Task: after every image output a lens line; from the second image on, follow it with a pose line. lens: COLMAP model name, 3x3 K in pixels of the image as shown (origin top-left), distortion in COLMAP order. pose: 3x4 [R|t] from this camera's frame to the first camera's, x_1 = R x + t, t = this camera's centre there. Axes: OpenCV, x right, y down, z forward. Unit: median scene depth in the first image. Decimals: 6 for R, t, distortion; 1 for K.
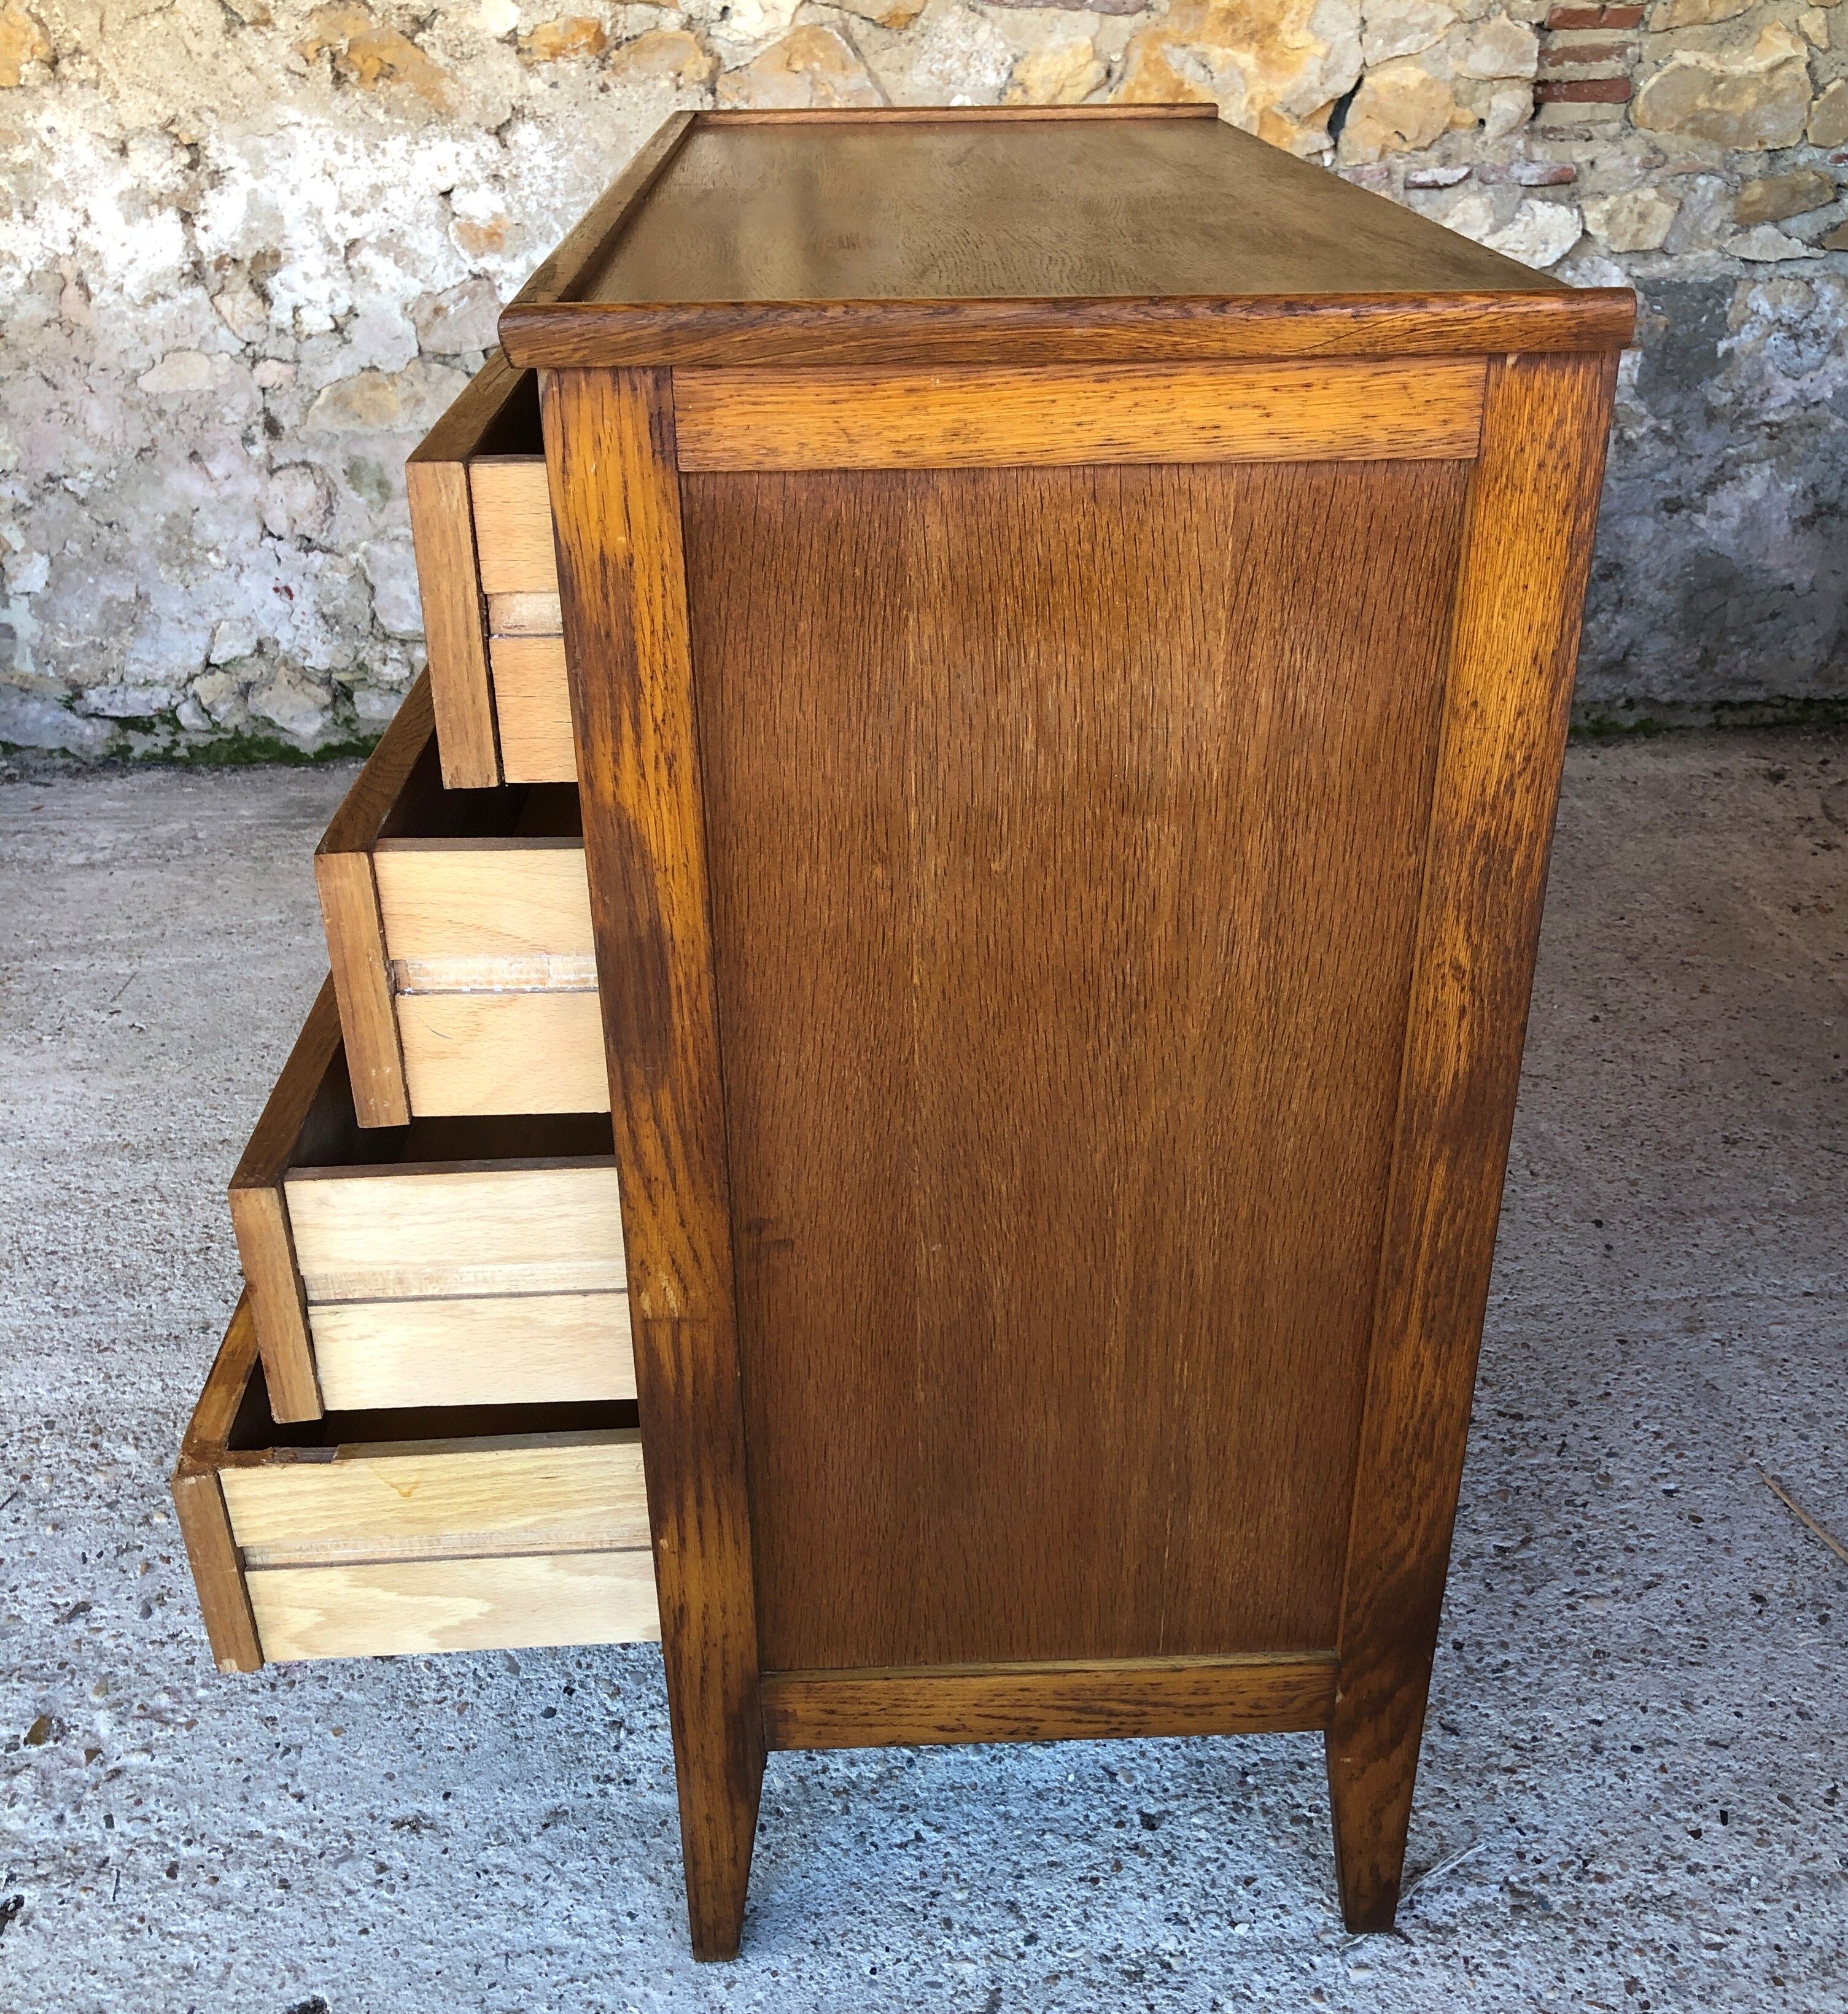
lens RADIAL K [[1992.1, 0, 924.0], [0, 1992.1, 1007.0], [0, 0, 1]] dist [-0.046334, 0.088717]
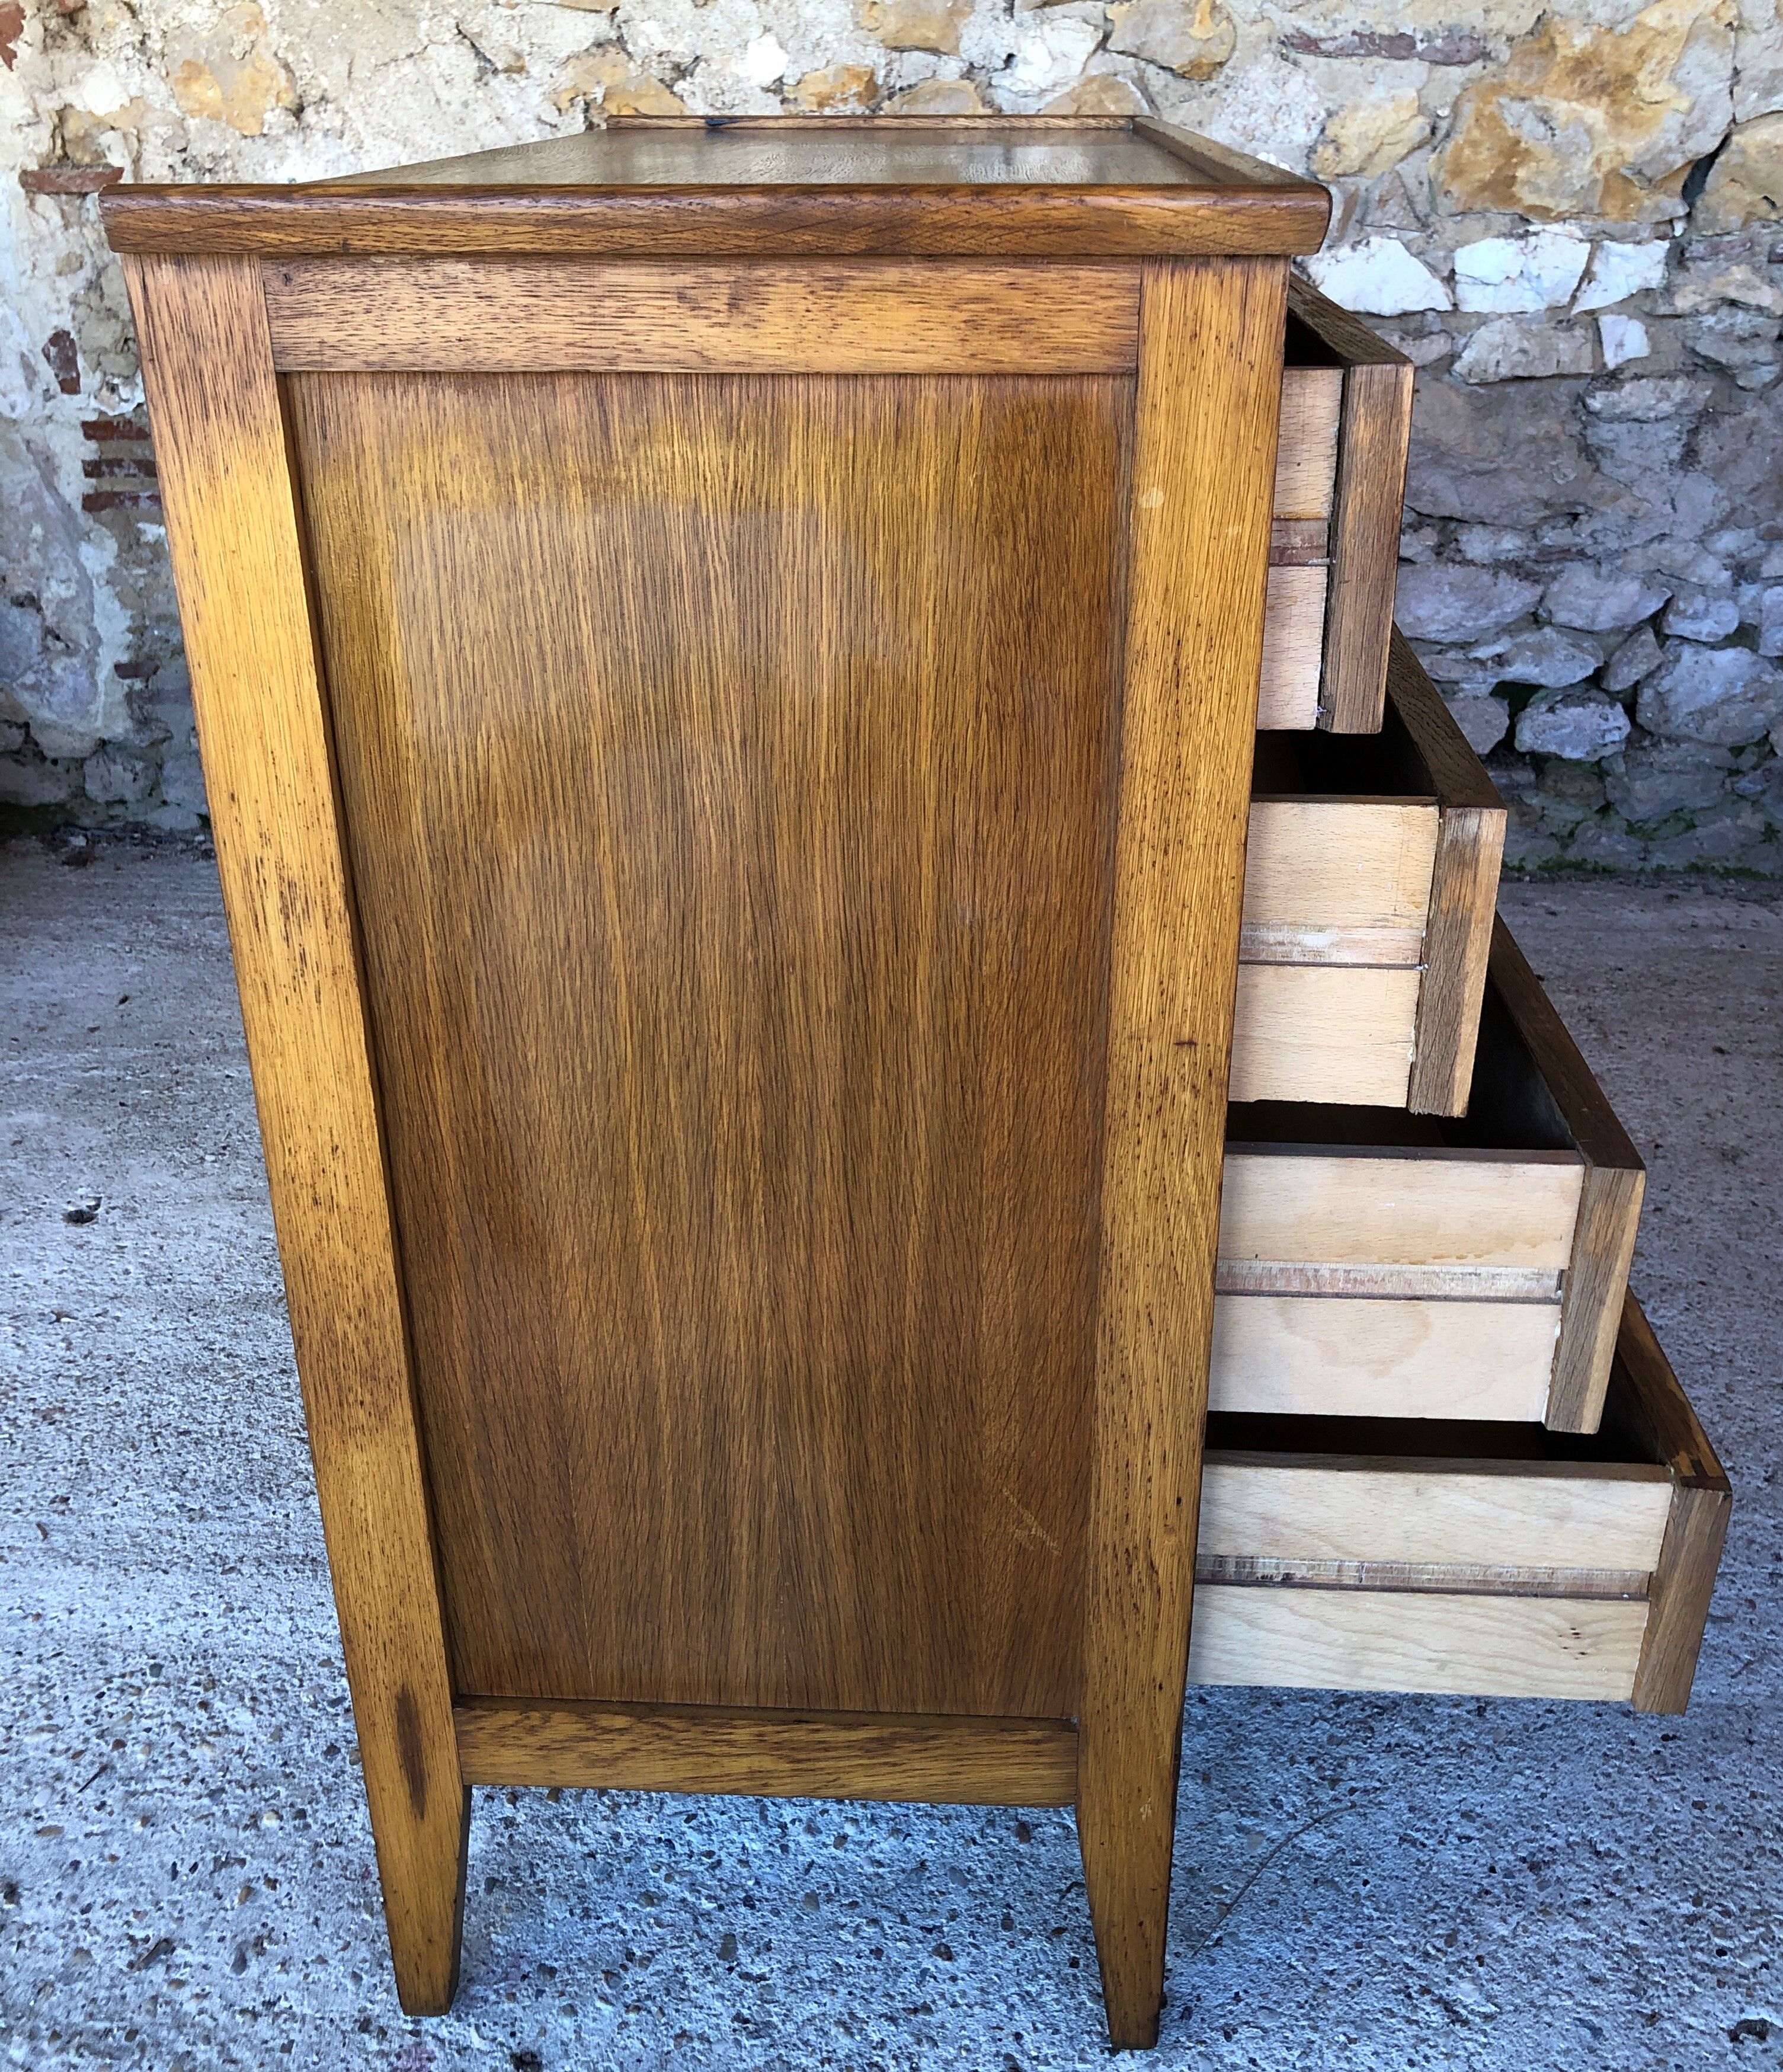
lens RADIAL K [[1932.6, 0, 892.5], [0, 1932.6, 990.6], [0, 0, 1]] dist [-0.027253, 0.048366]
pose [[0.993351, 0.052357, -0.102528, -0.055249], [-0.056651, 0.997615, -0.039425, -0.050191], [0.100219, 0.044971, 0.993949, 0.179563]]
